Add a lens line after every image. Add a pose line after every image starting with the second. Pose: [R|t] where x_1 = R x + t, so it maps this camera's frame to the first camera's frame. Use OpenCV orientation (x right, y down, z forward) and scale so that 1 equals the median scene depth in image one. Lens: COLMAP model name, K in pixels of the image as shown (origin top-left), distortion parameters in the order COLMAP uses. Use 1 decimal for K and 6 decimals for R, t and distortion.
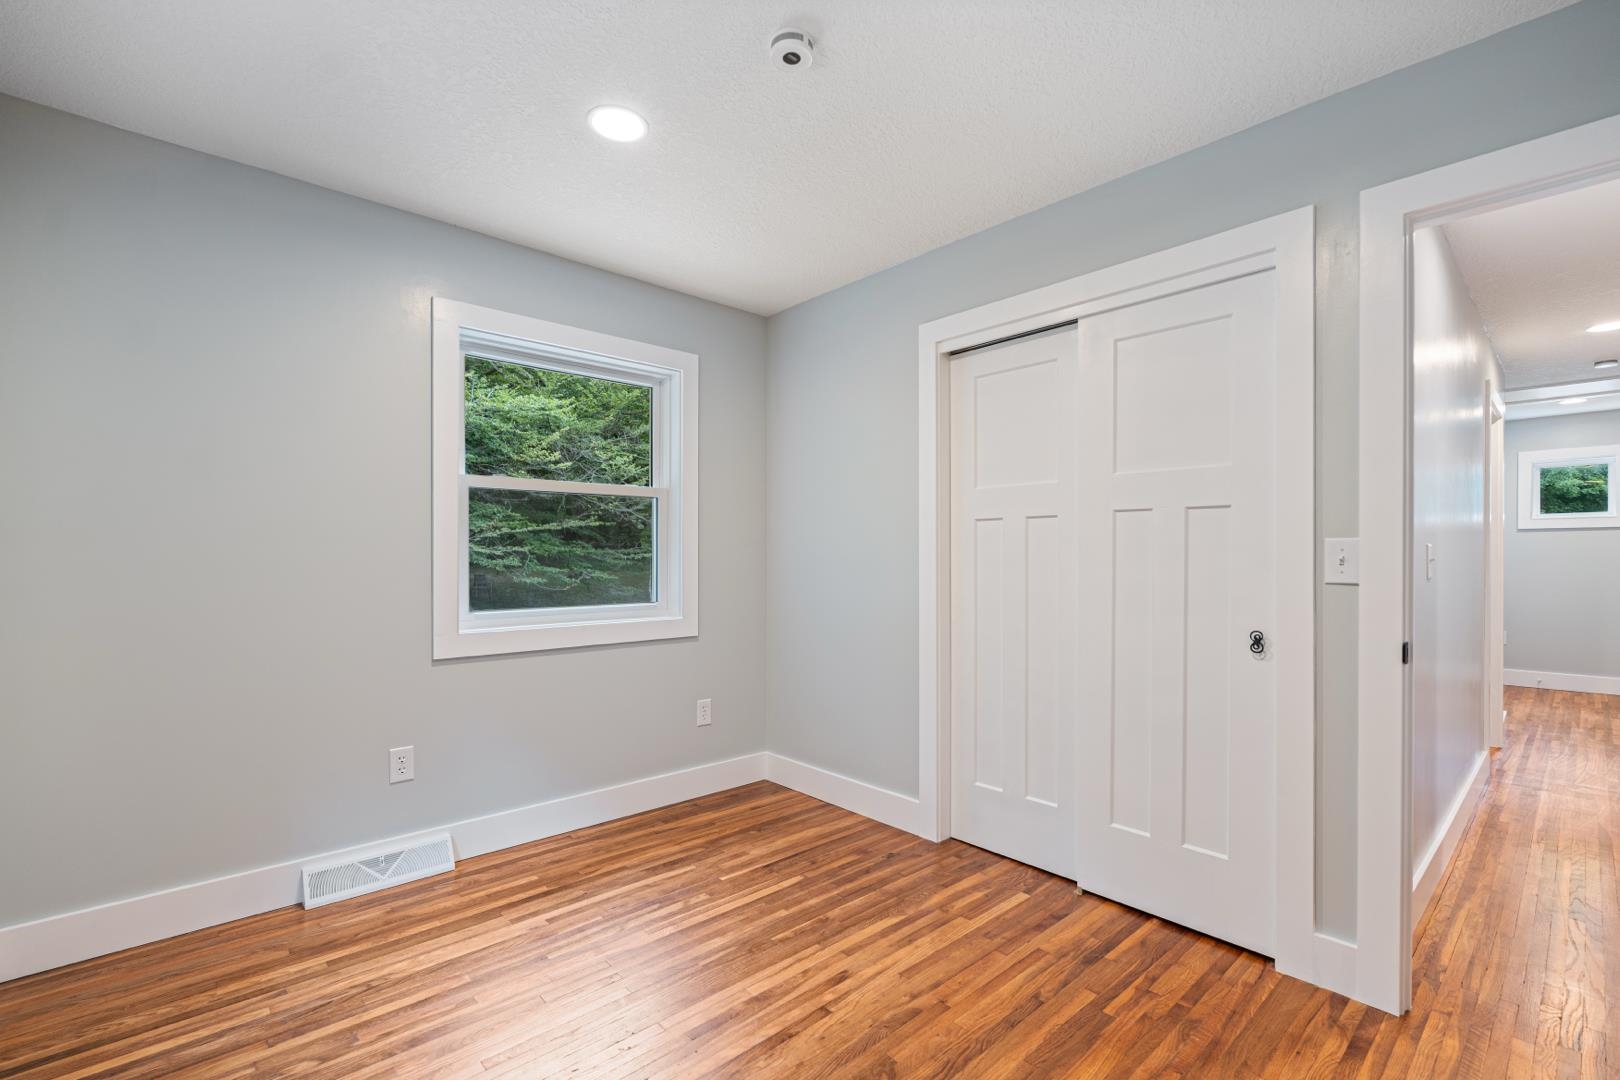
lens RADIAL K [[707.0, 0, 816.2], [0, 707.0, 544.4], [0, 0, 1]] dist [-0.002702, -0.000531]
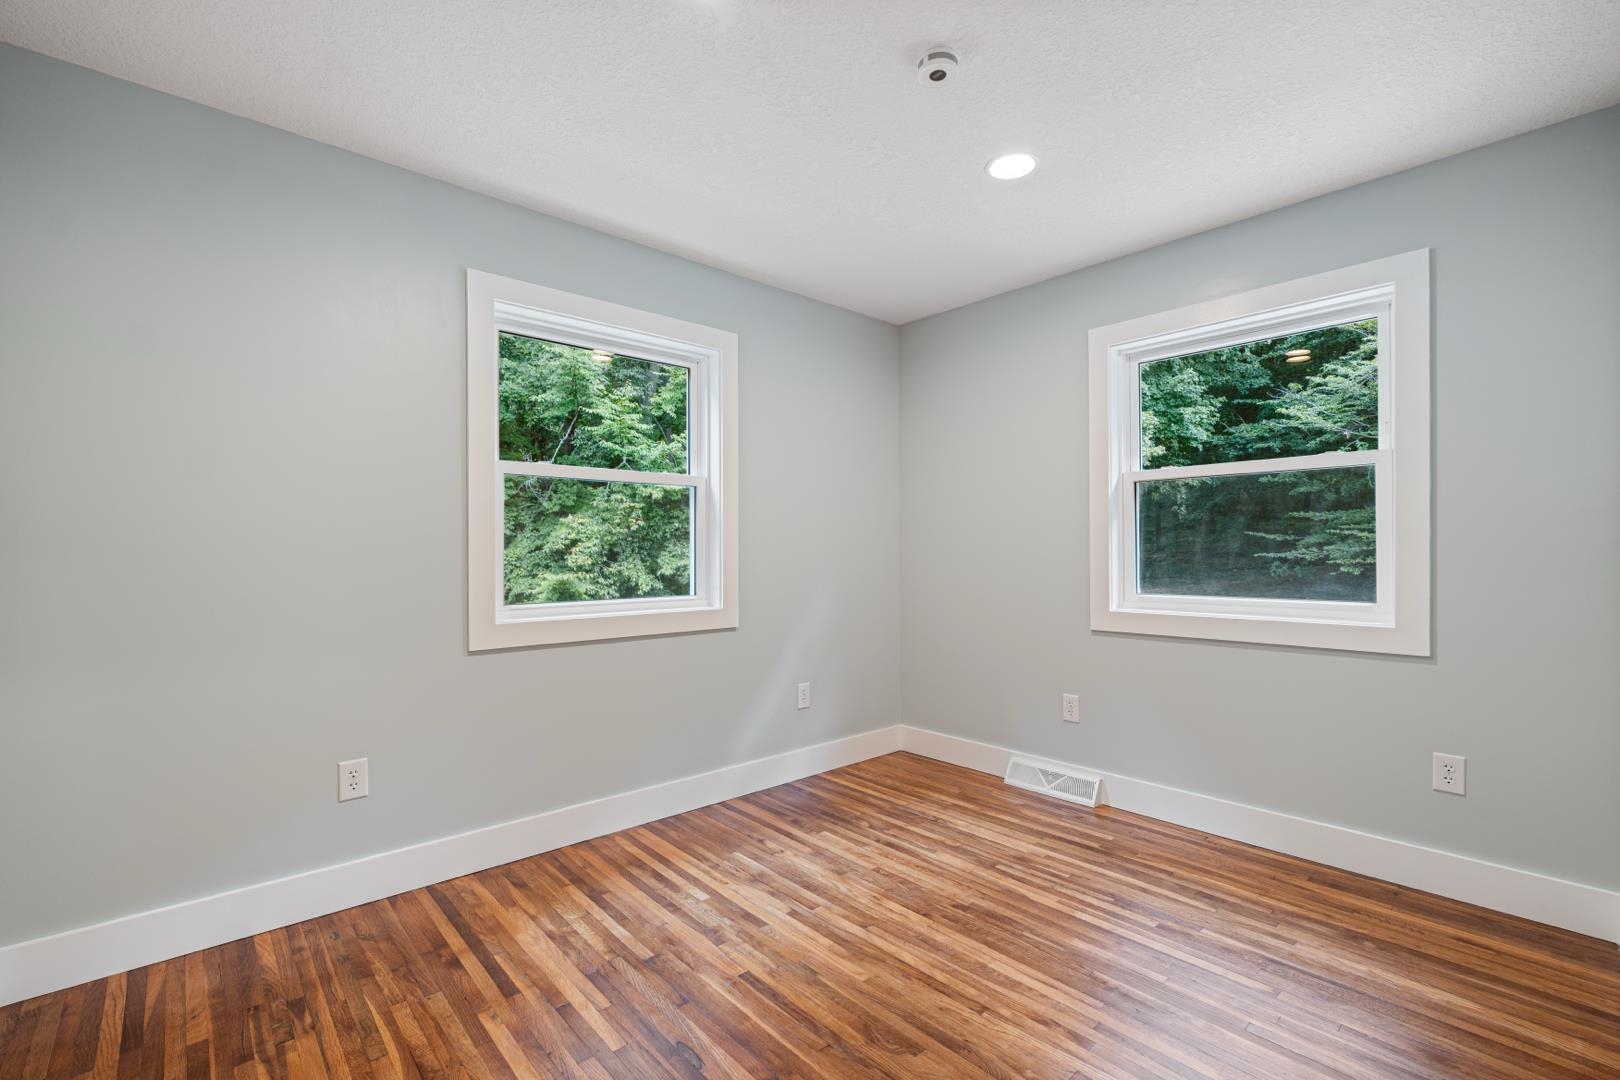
lens RADIAL K [[707.0, 0, 816.2], [0, 707.0, 544.4], [0, 0, 1]] dist [-0.002702, -0.000531]
pose [[0.006178, -0.010441, -0.999926, 0.719058], [0.017298, 0.999797, -0.010333, 0.026464], [0.999831, -0.017233, 0.006357, 0.576690]]
